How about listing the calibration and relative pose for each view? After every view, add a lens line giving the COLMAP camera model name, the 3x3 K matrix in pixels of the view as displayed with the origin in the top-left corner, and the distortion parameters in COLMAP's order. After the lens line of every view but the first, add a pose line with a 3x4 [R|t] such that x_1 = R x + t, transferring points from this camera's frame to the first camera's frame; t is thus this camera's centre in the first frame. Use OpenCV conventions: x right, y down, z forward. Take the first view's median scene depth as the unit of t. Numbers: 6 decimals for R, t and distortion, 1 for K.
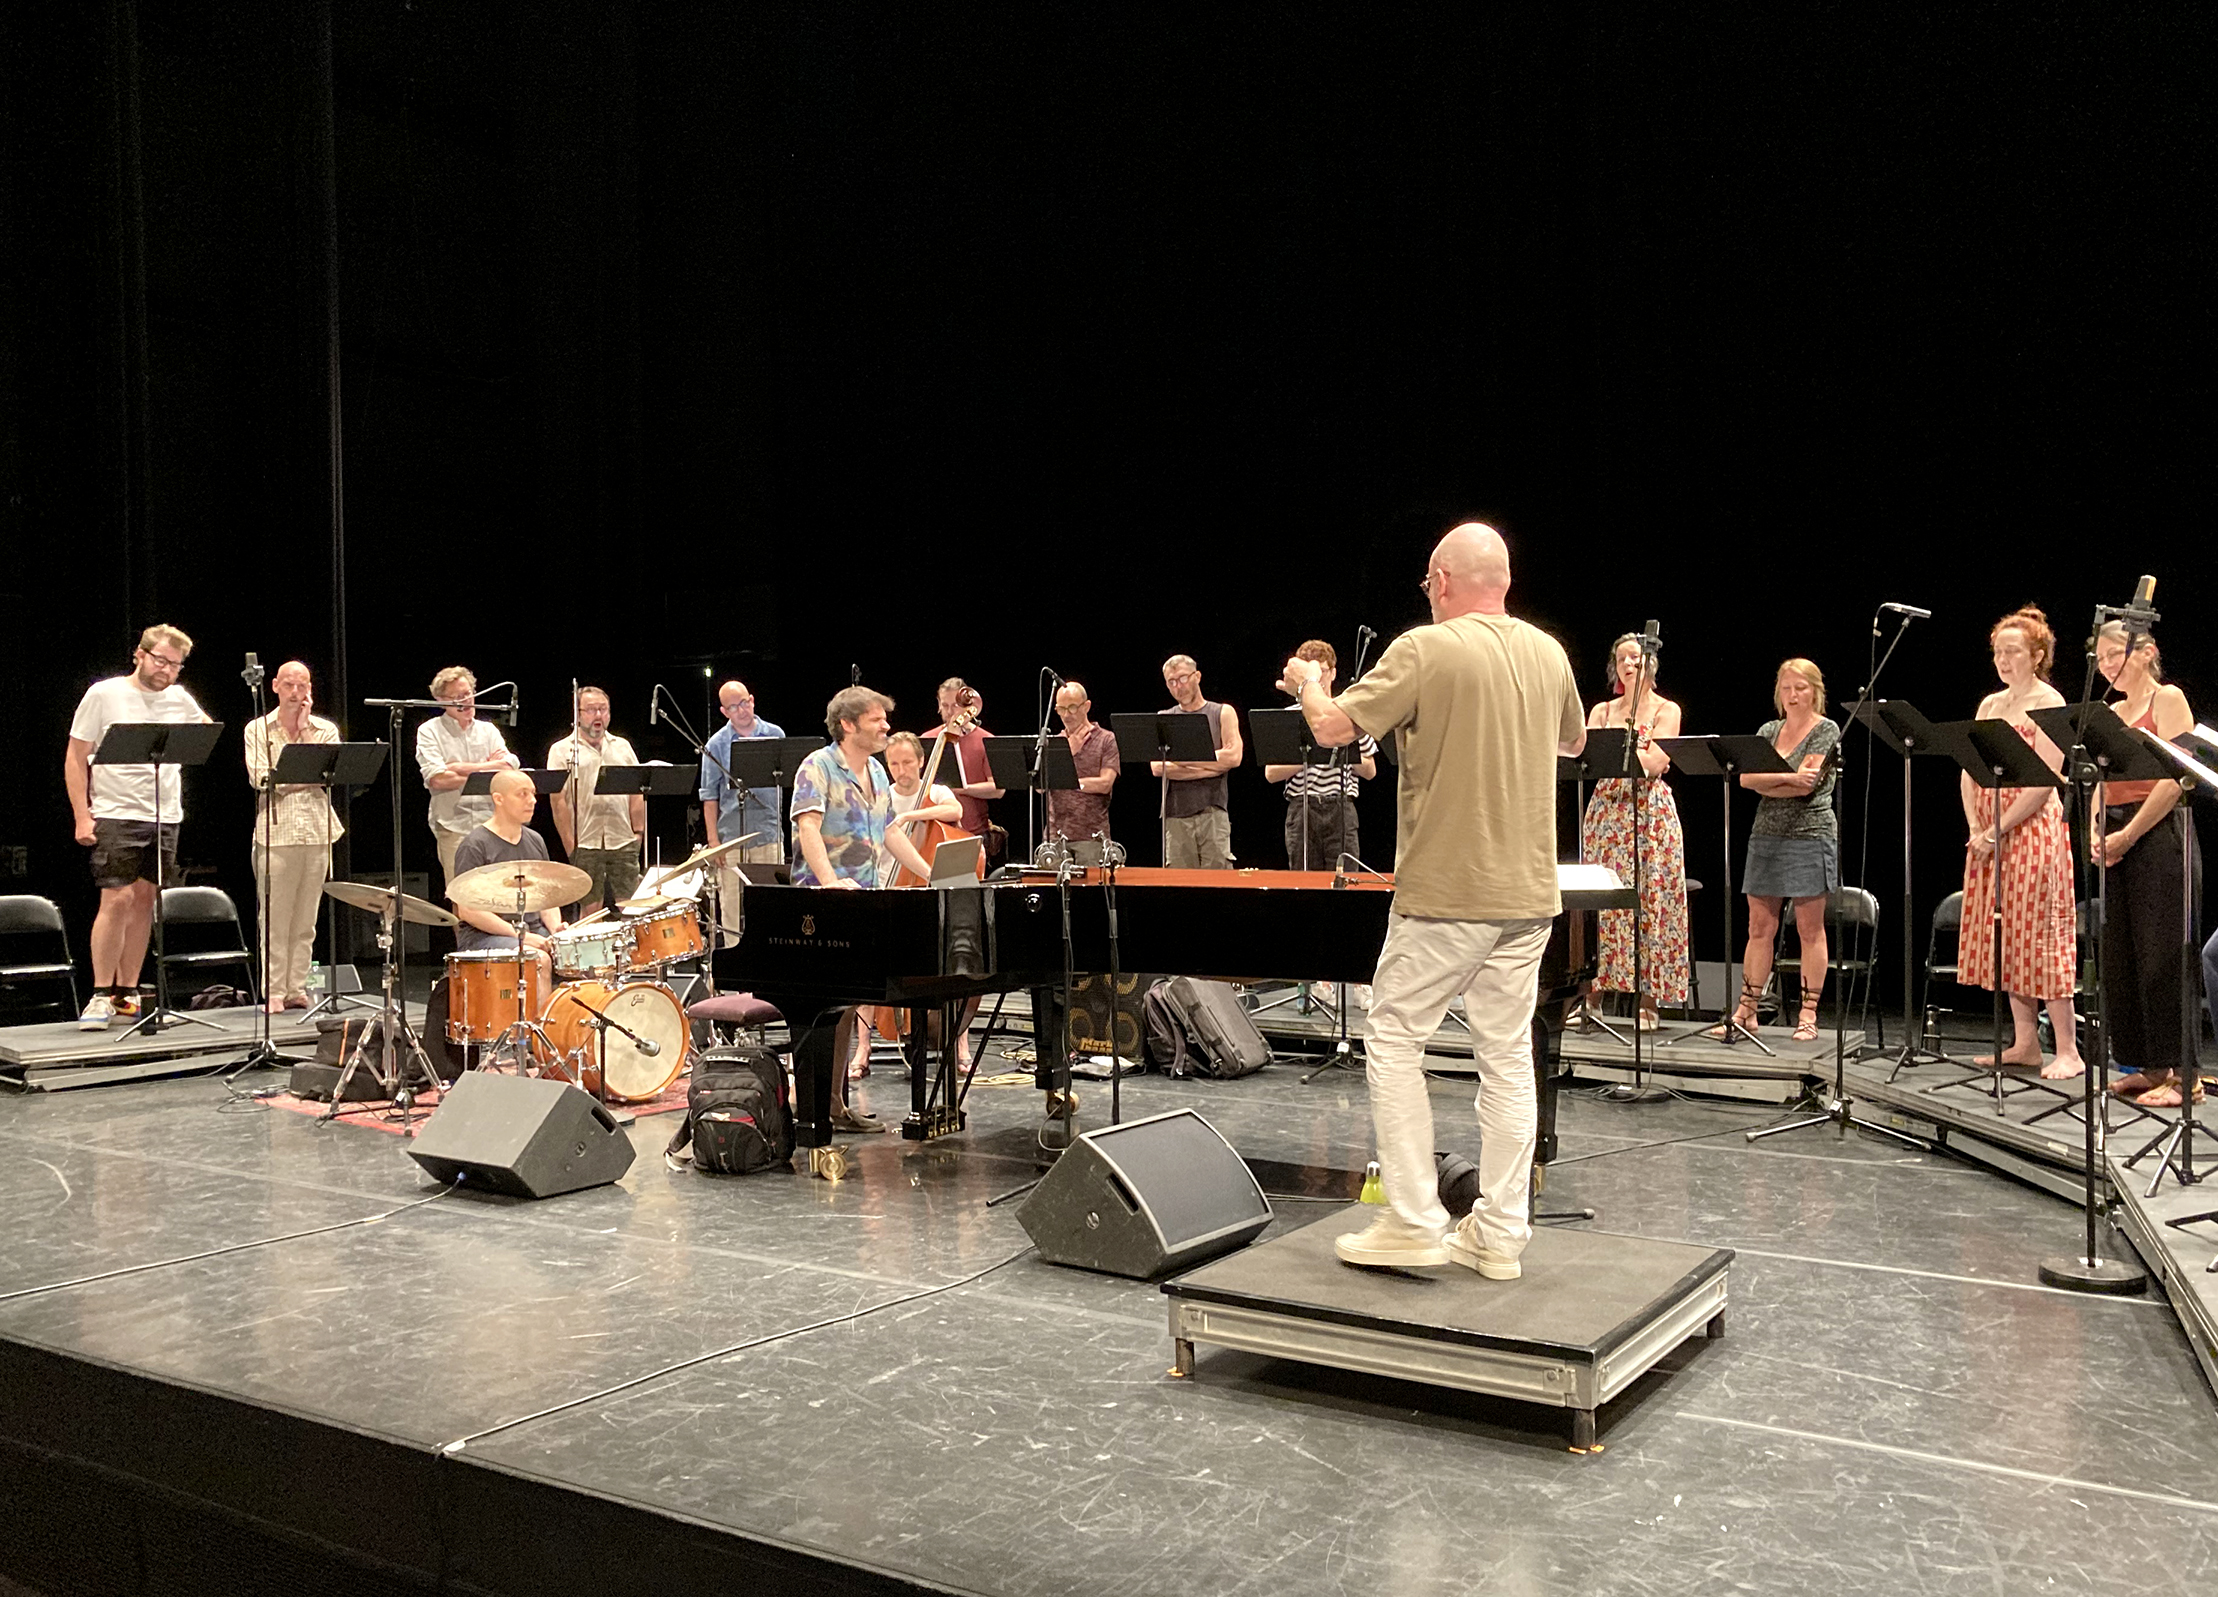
lens RADIAL K [[1949.3, 0, 1109.6], [0, 1949.3, 821.8], [0, 0, 1]] dist [0.015221, -0.014060]
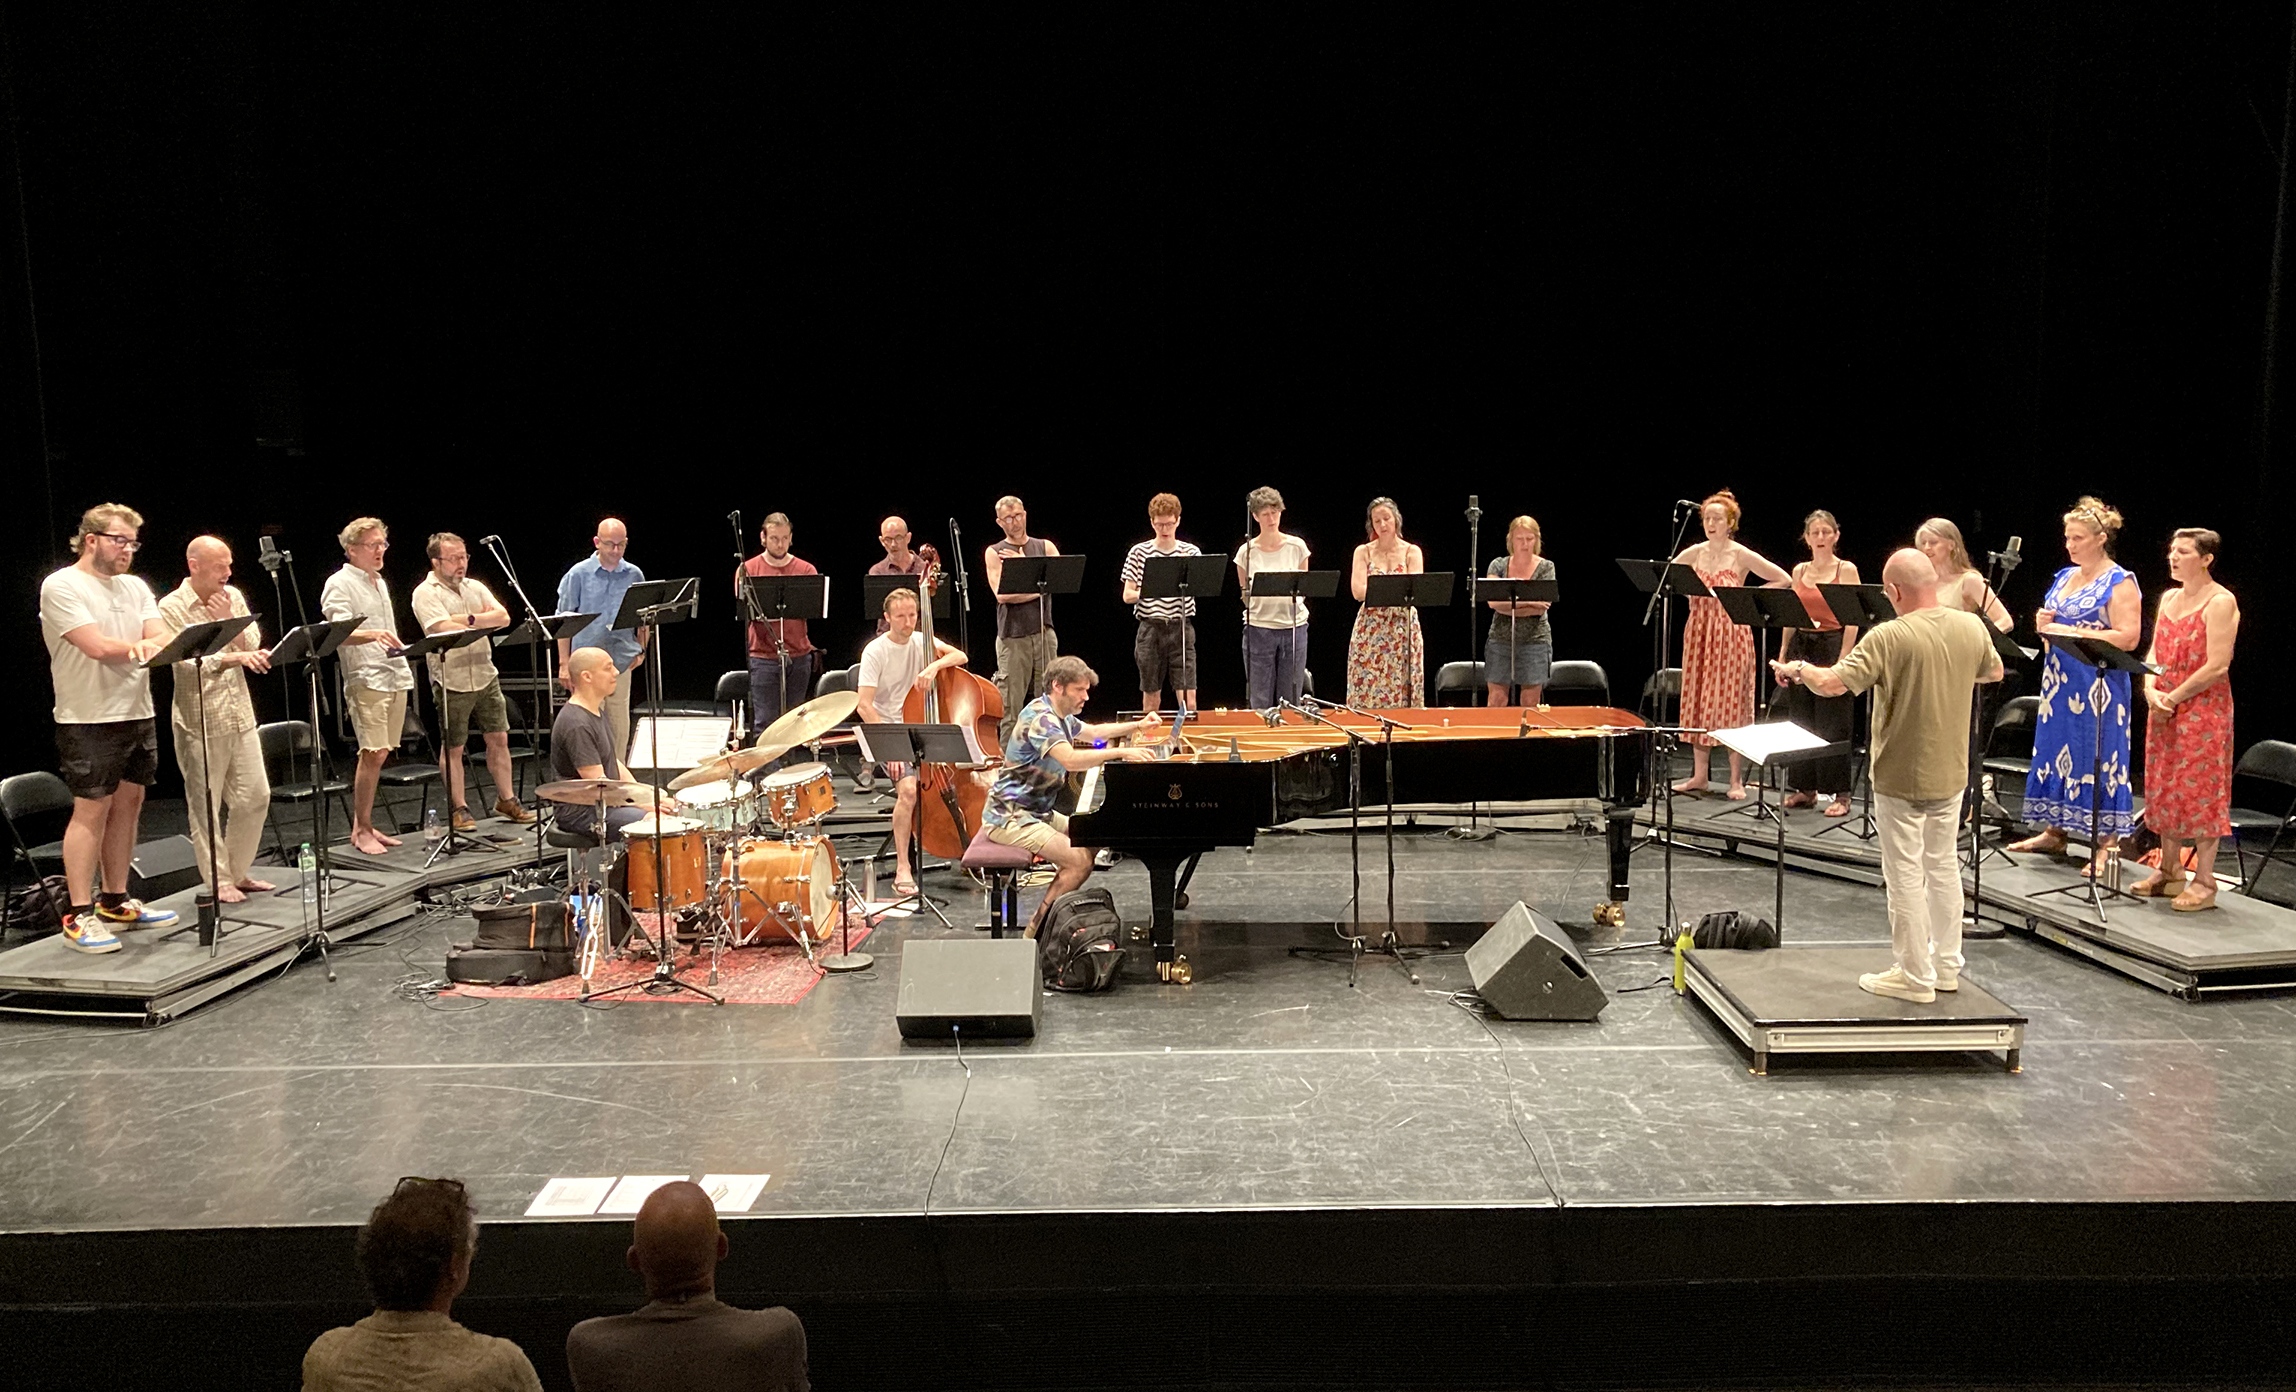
lens RADIAL K [[1893.0, 0, 1157.3], [0, 1893.0, 682.3], [0, 0, 1]] dist [0.010894, 0.005006]
pose [[0.844554, -0.072005, 0.530607, -0.834228], [0.020453, 0.994532, 0.102406, -0.149436], [-0.535080, -0.075634, 0.841409, -0.032861]]
